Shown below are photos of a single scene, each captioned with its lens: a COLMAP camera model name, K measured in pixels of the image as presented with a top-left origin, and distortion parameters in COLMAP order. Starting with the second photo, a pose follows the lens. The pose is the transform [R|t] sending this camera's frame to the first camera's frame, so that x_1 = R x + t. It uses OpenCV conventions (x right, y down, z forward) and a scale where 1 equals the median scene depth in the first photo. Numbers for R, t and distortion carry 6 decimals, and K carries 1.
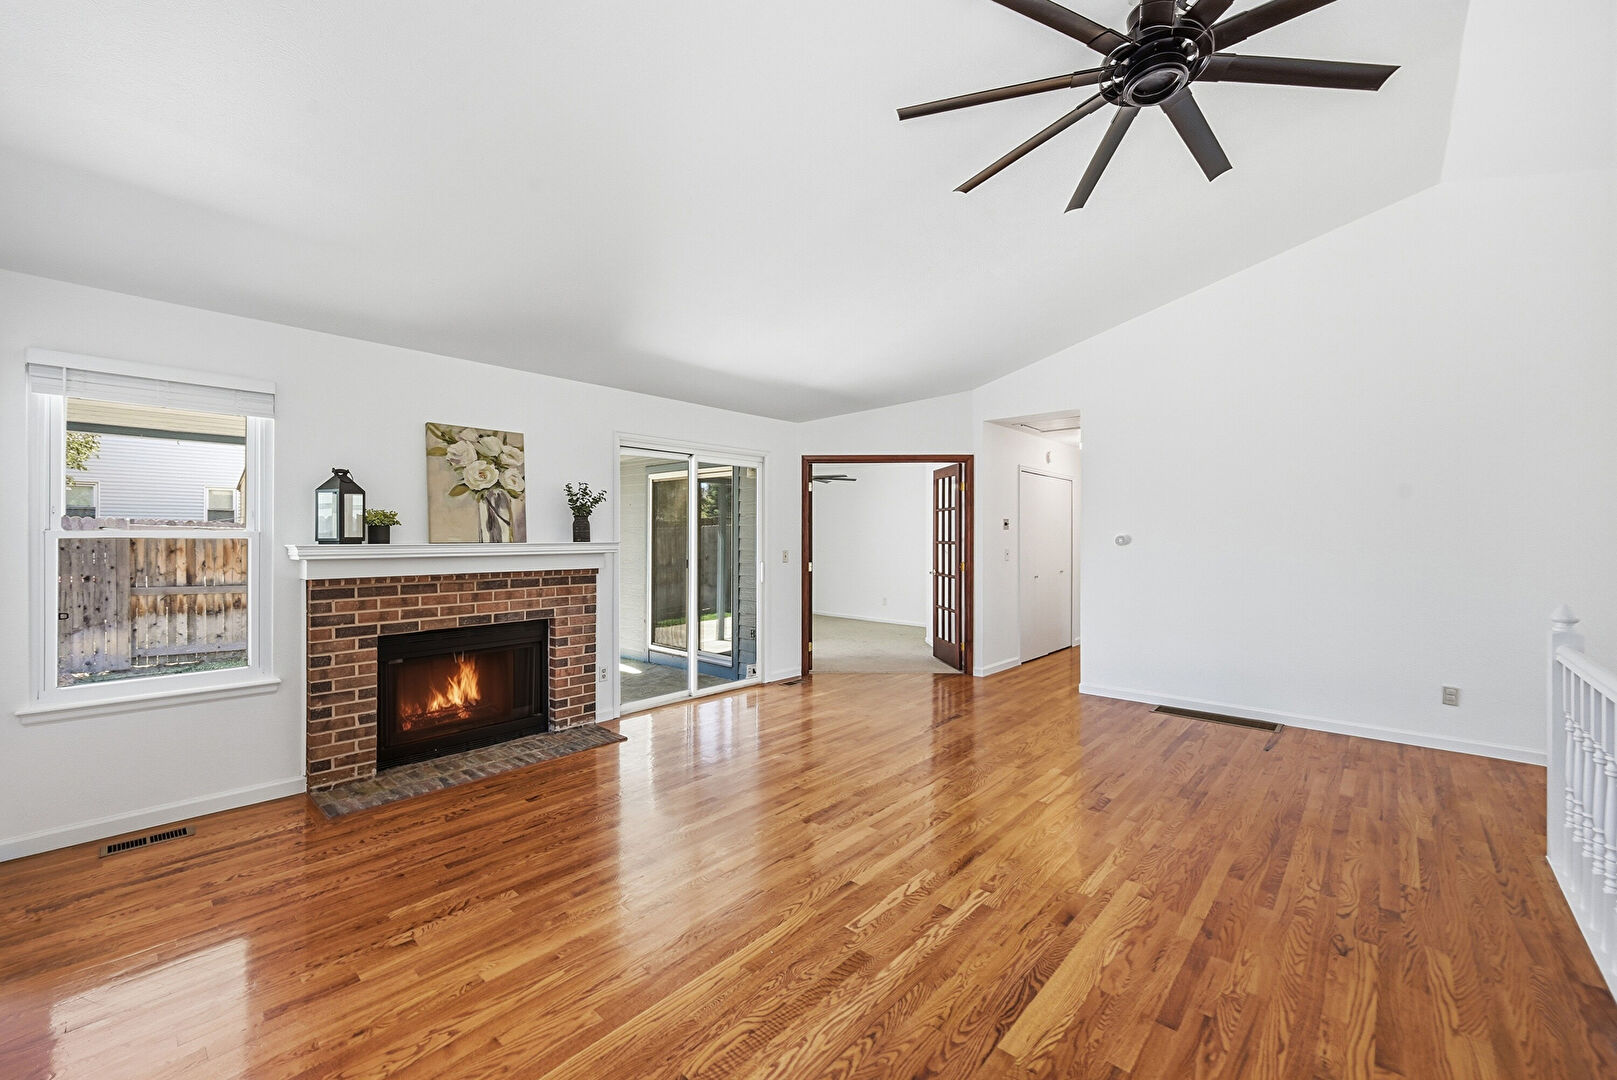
lens RADIAL K [[647.4, 0, 802.7], [0, 647.4, 542.5], [0, 0, 1]] dist [-0.006024, 0.000022]
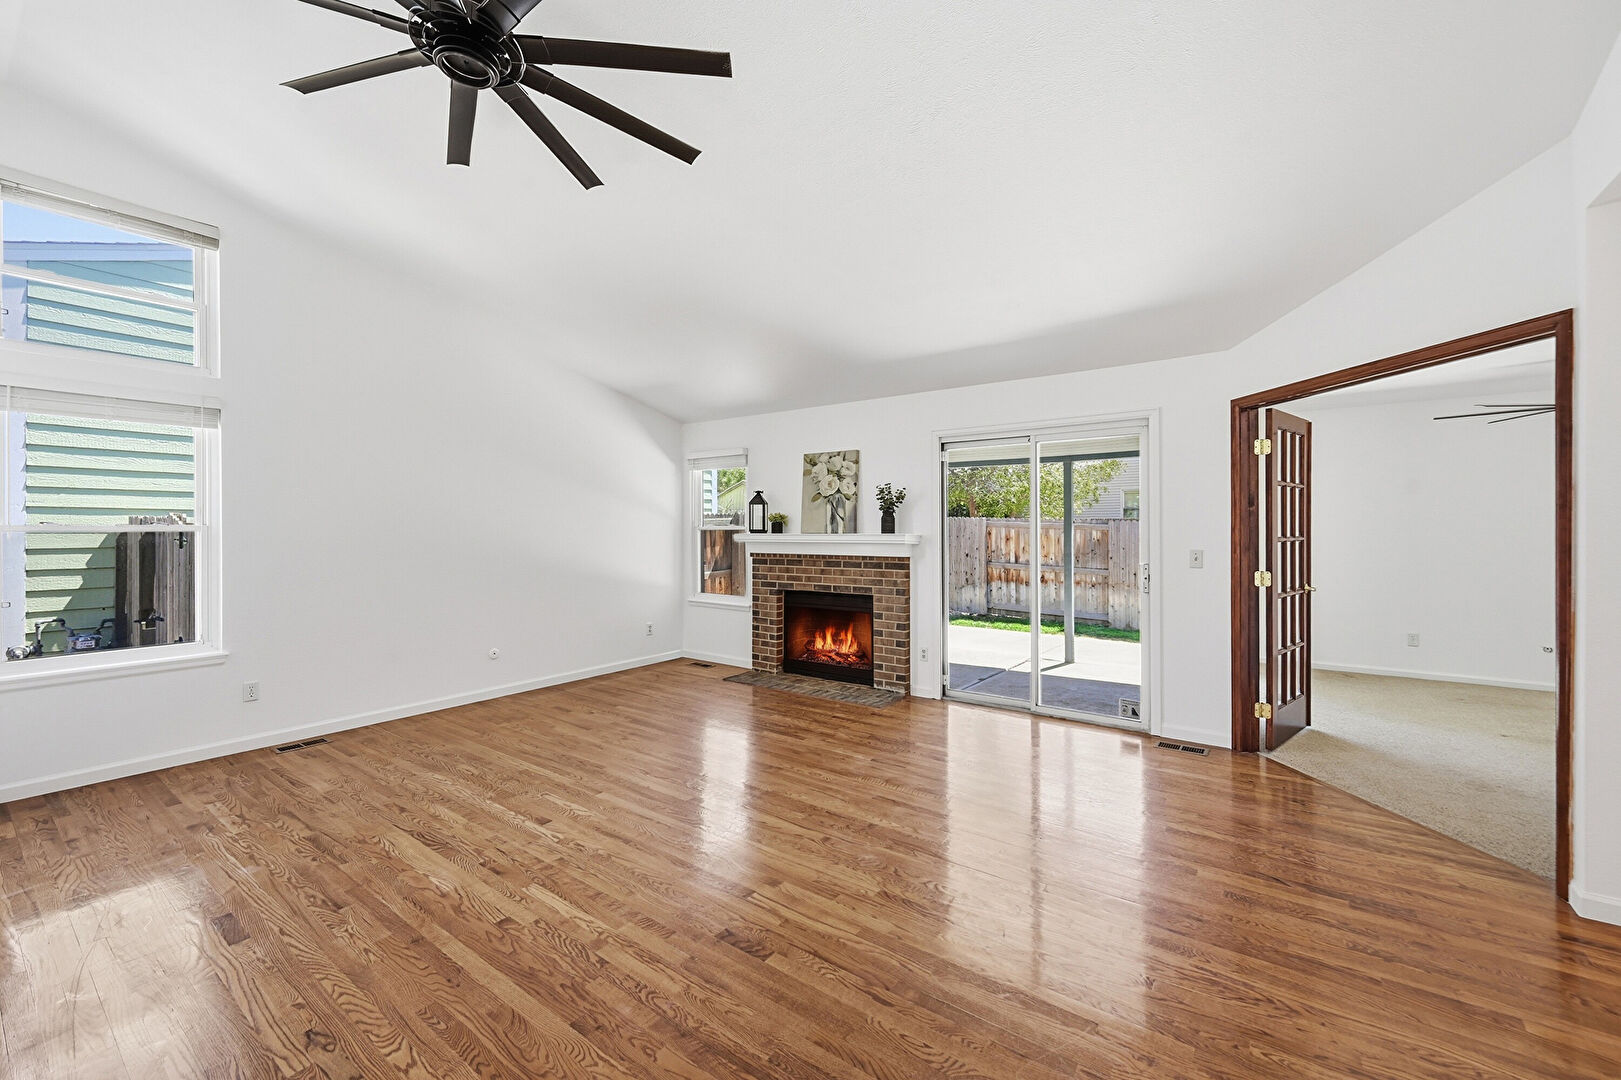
lens RADIAL K [[649.0, 0, 805.9], [0, 649.0, 530.8], [0, 0, 1]] dist [-0.006024, 0.000022]
pose [[0.105355, 0.002290, -0.994432, 0.926085], [-0.008141, 0.999966, 0.001440, -0.007023], [0.994401, 0.007944, 0.105370, 0.825632]]
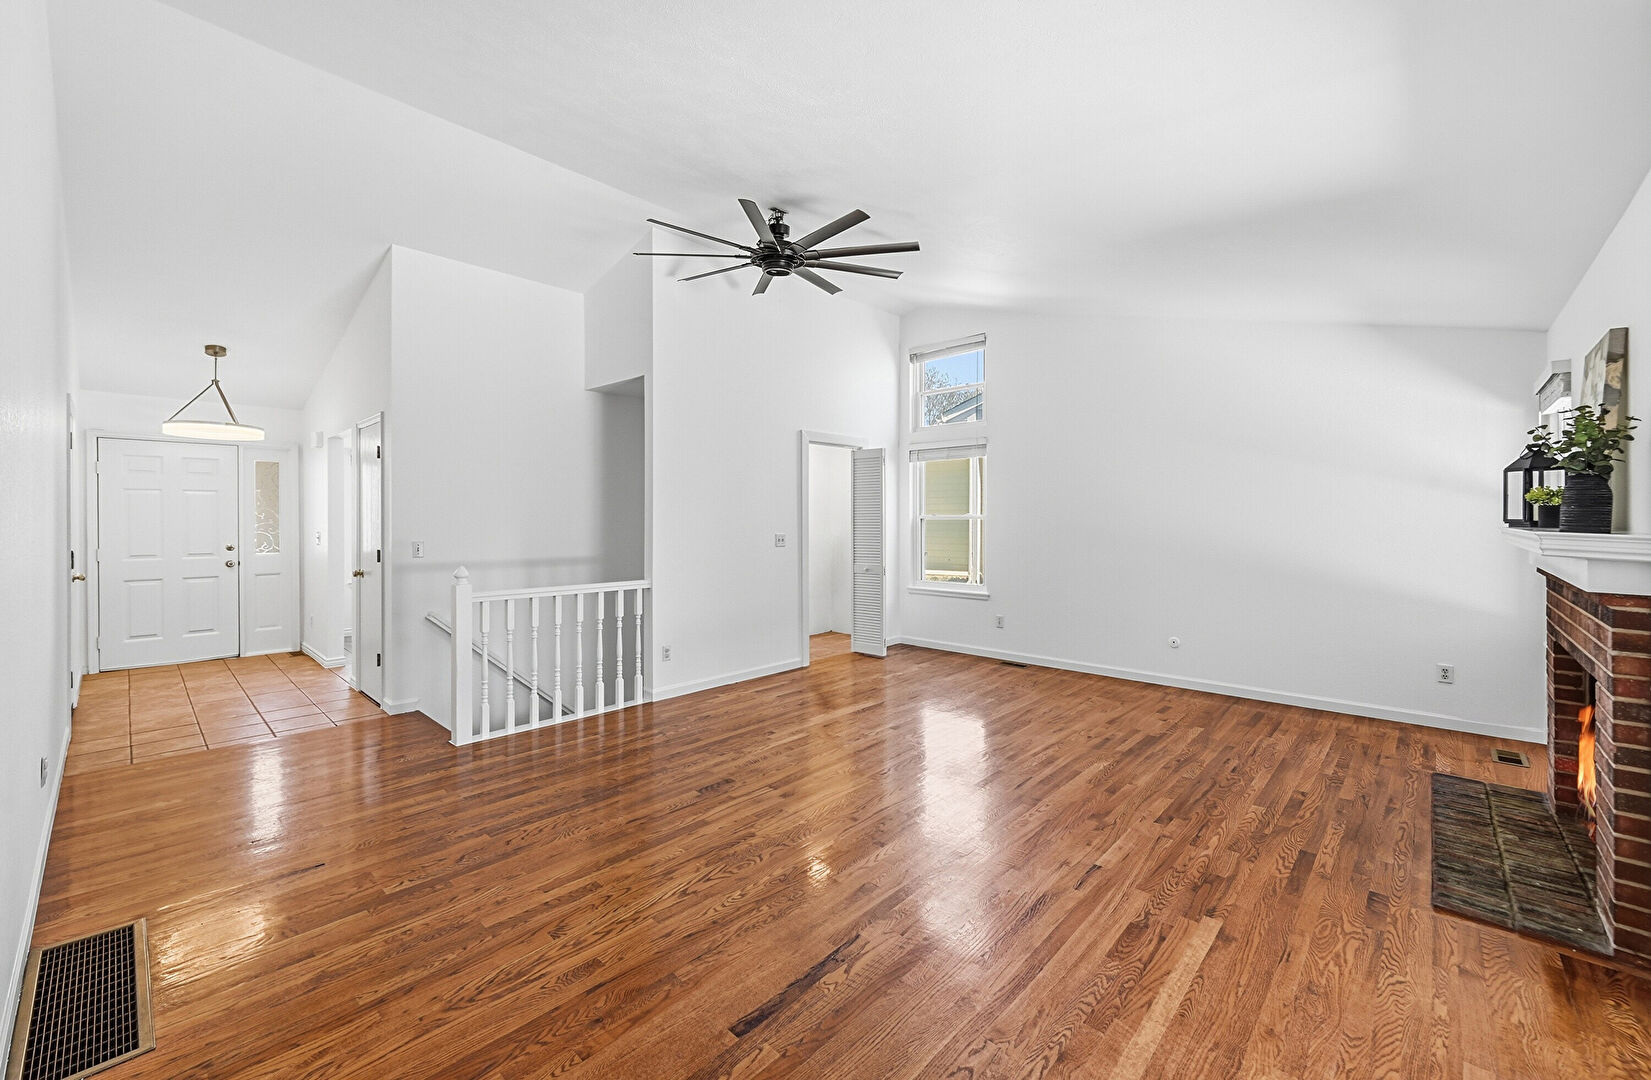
lens RADIAL K [[653.3, 0, 825.0], [0, 653.3, 518.7], [0, 0, 1]] dist [-0.003282, -0.000220]
pose [[-0.999998, 0.000408, 0.002023, 0.242106], [0.000435, 0.999911, 0.013303, -0.018147], [-0.002017, 0.013304, -0.999909, 1.674237]]
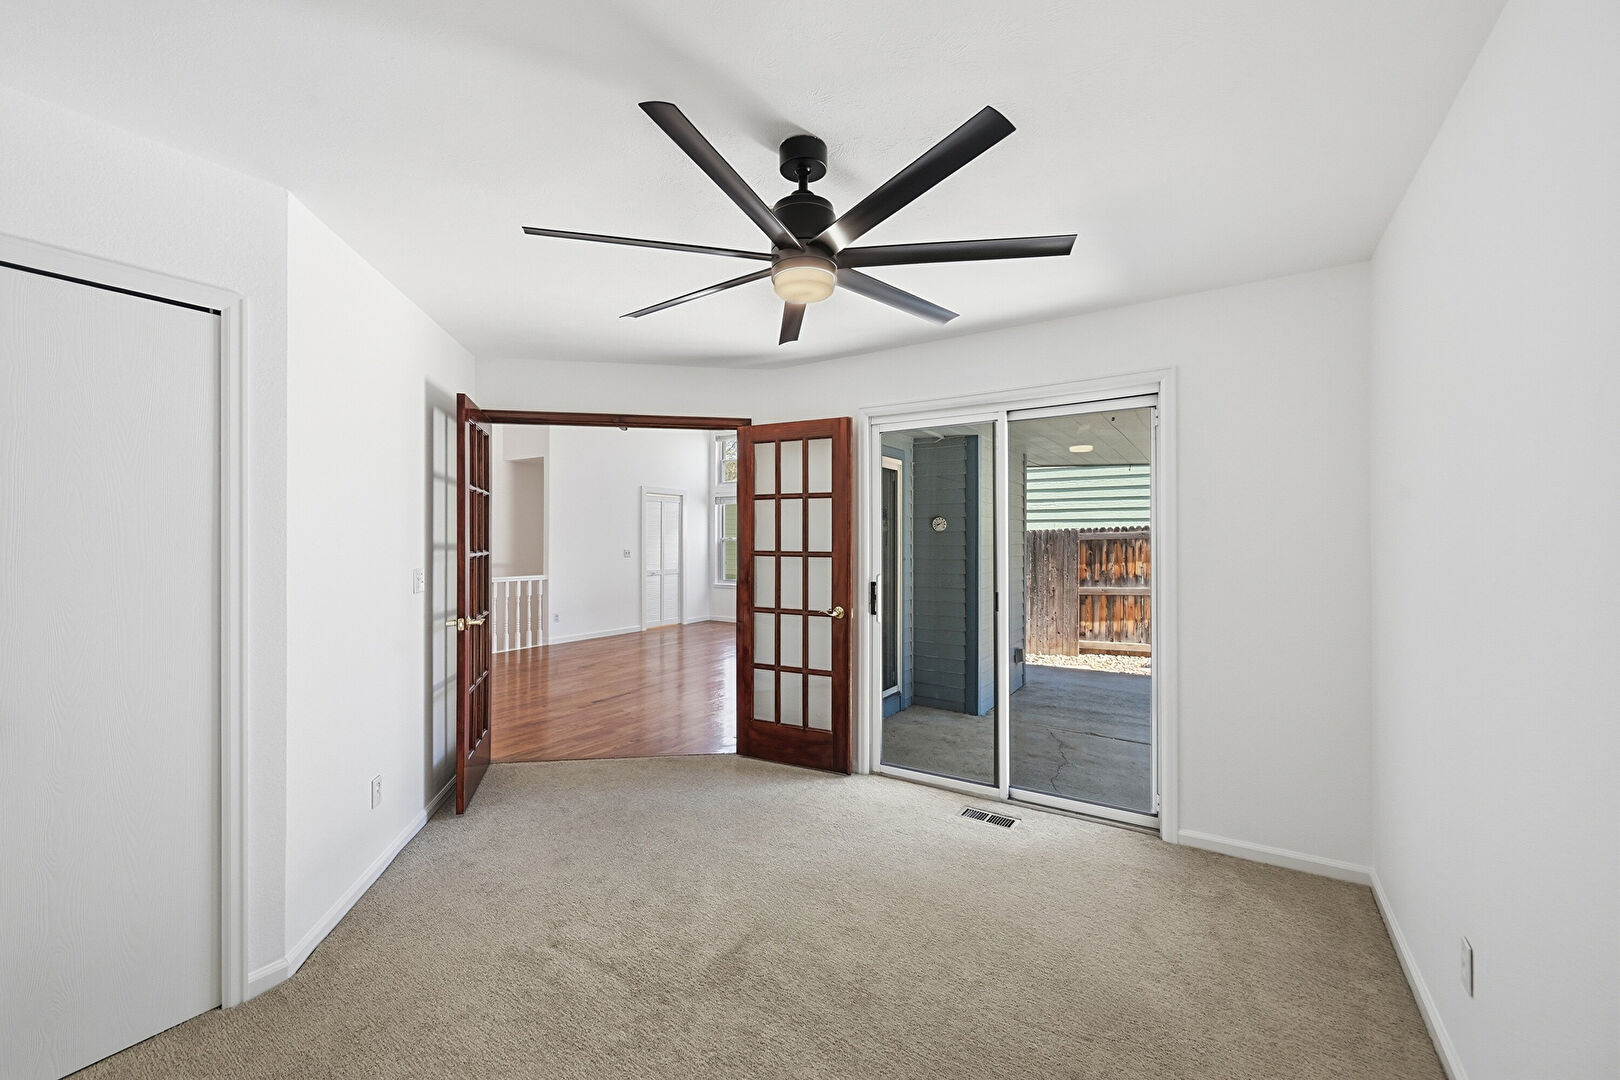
lens RADIAL K [[648.6, 0, 811.7], [0, 648.6, 537.8], [0, 0, 1]] dist [-0.006024, 0.000022]
pose [[-0.987030, -0.000717, -0.160533, 0.061892], [-0.001645, 0.999983, 0.005647, -0.021978], [0.160526, 0.005838, -0.987014, 2.664457]]
